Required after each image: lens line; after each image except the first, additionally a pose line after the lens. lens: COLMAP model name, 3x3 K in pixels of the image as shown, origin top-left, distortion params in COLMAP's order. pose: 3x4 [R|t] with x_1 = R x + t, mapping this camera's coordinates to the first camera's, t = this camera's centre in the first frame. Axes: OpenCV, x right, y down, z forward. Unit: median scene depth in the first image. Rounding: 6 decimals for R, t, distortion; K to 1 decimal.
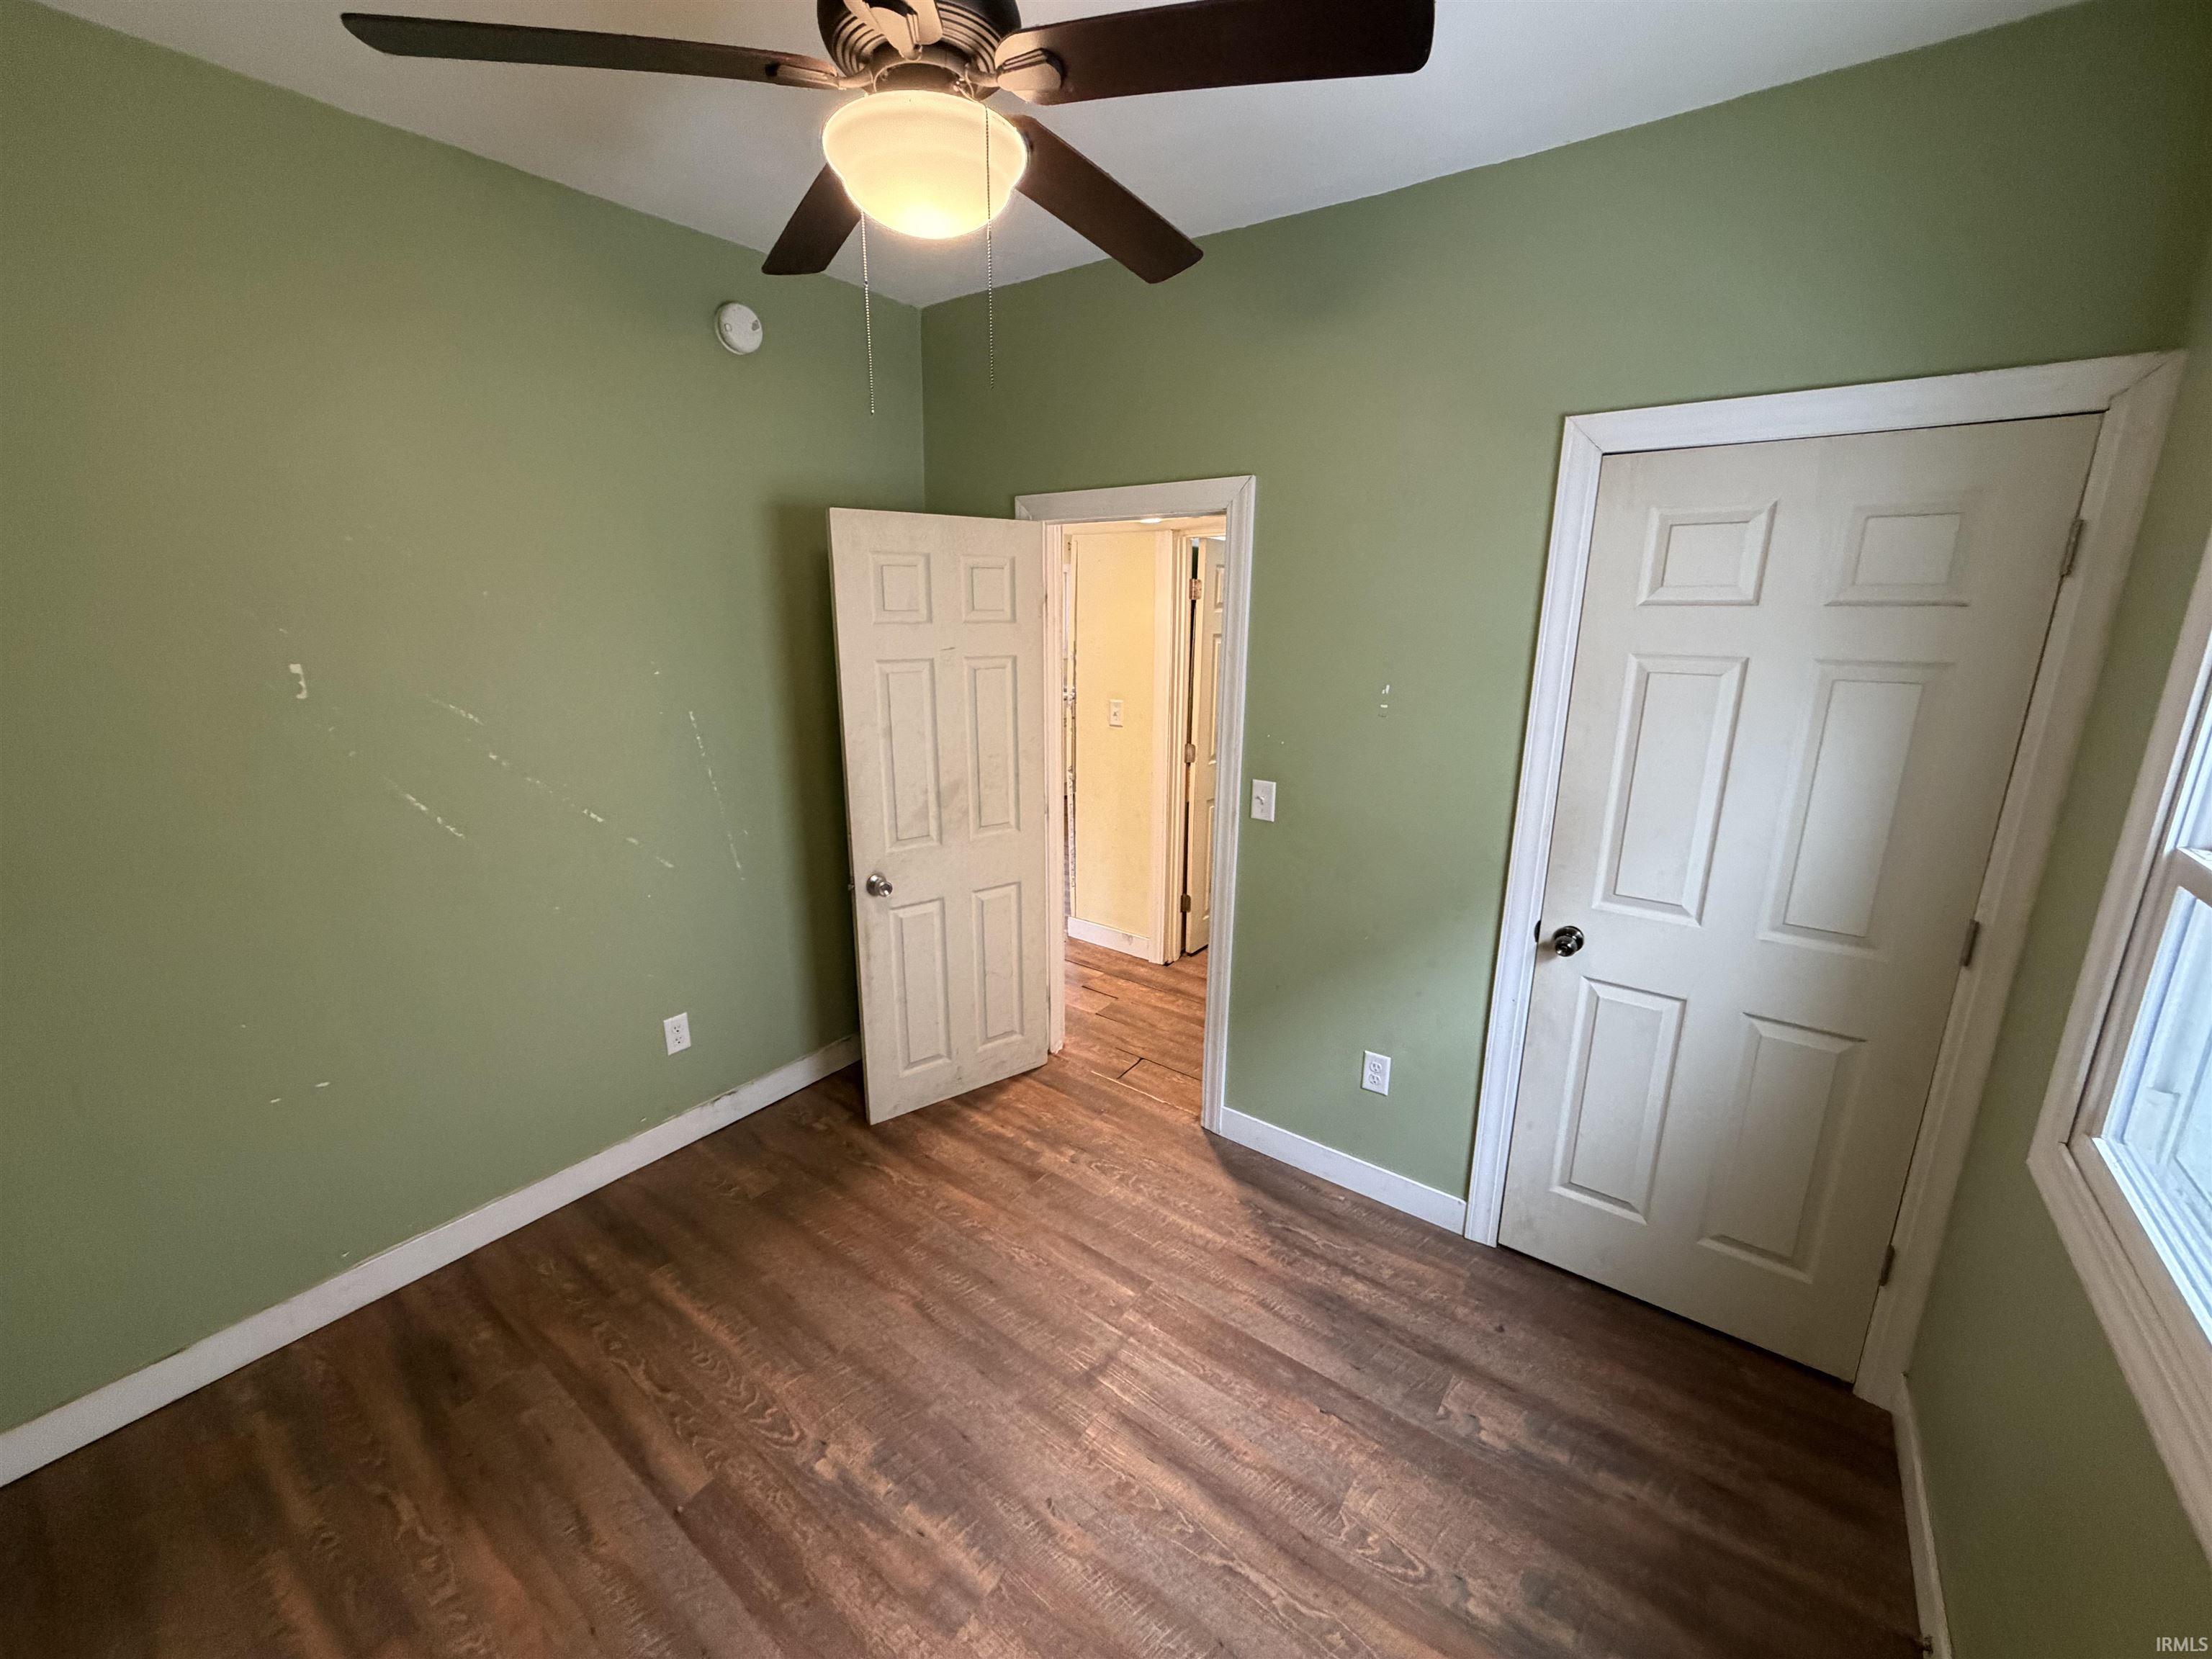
lens RADIAL K [[878.0, 0, 1101.7], [0, 878.0, 827.0], [0, 0, 1]] dist [0.000492, -0.000346]
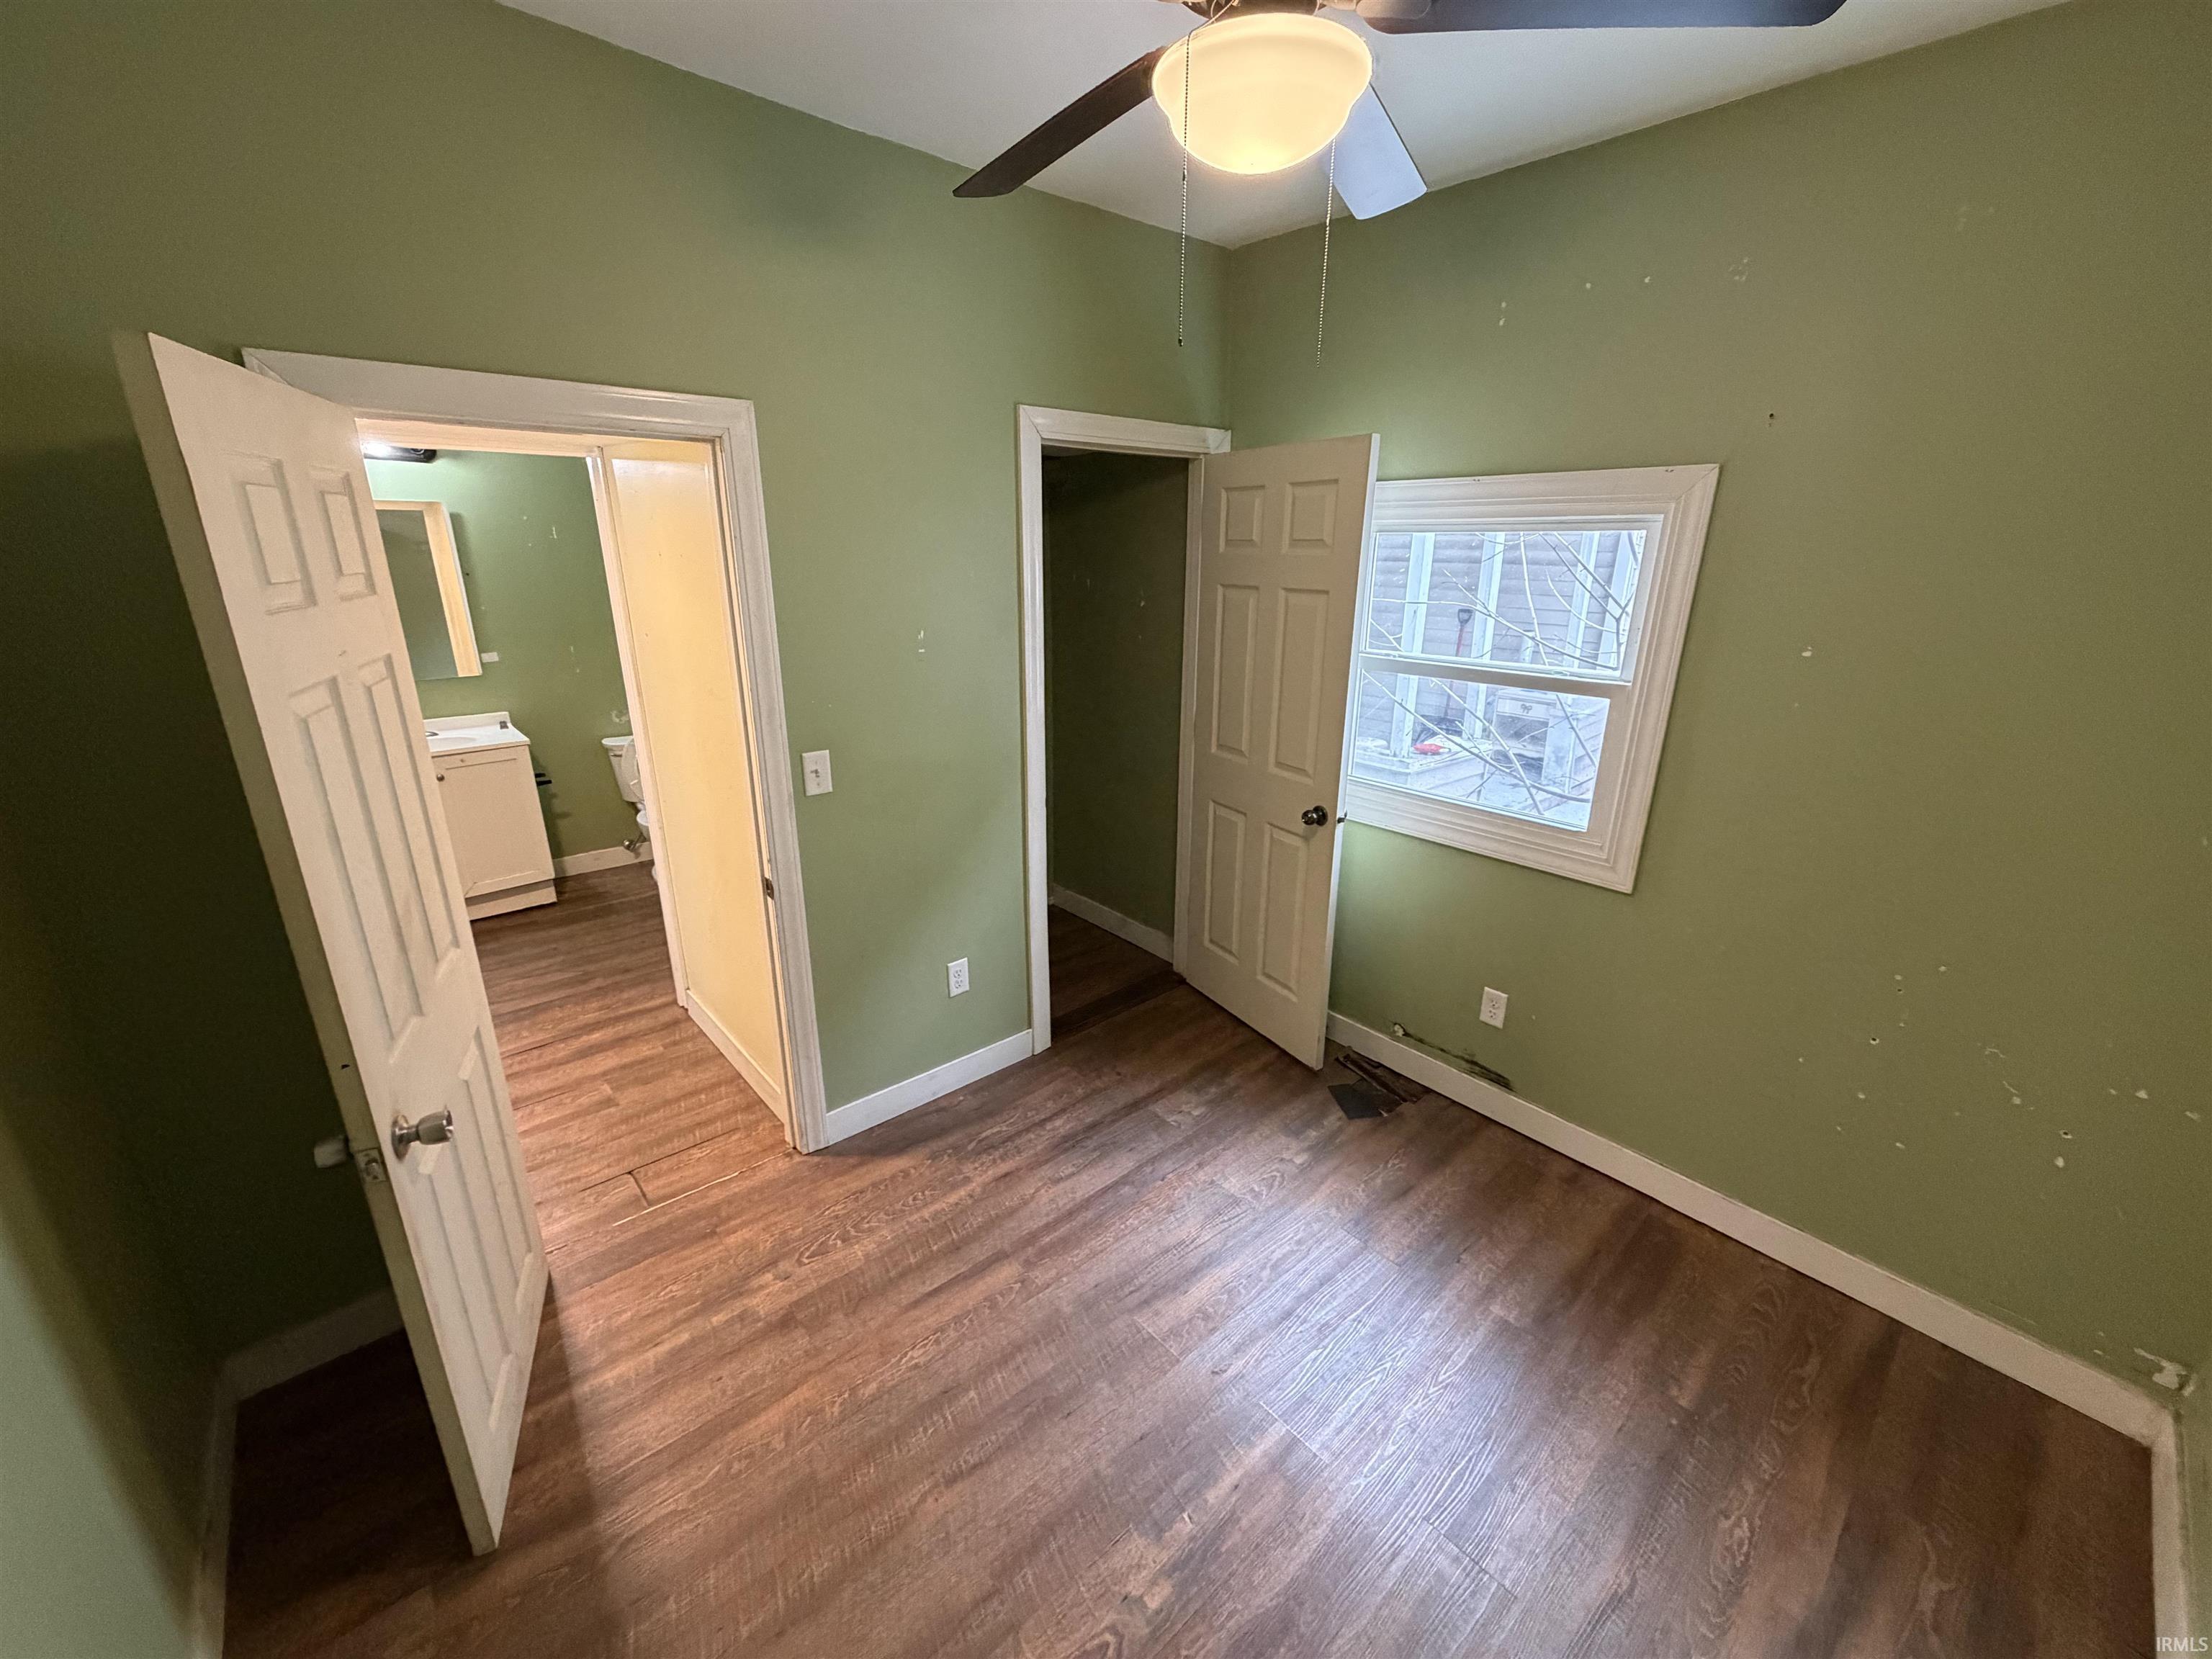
lens RADIAL K [[878.0, 0, 1101.7], [0, 878.0, 827.0], [0, 0, 1]] dist [0.000492, -0.000346]
pose [[0.203533, -0.303349, 0.930889, -0.699343], [0.233319, 0.938426, 0.254792, -0.158141], [-0.950861, 0.165336, 0.261778, 0.549428]]
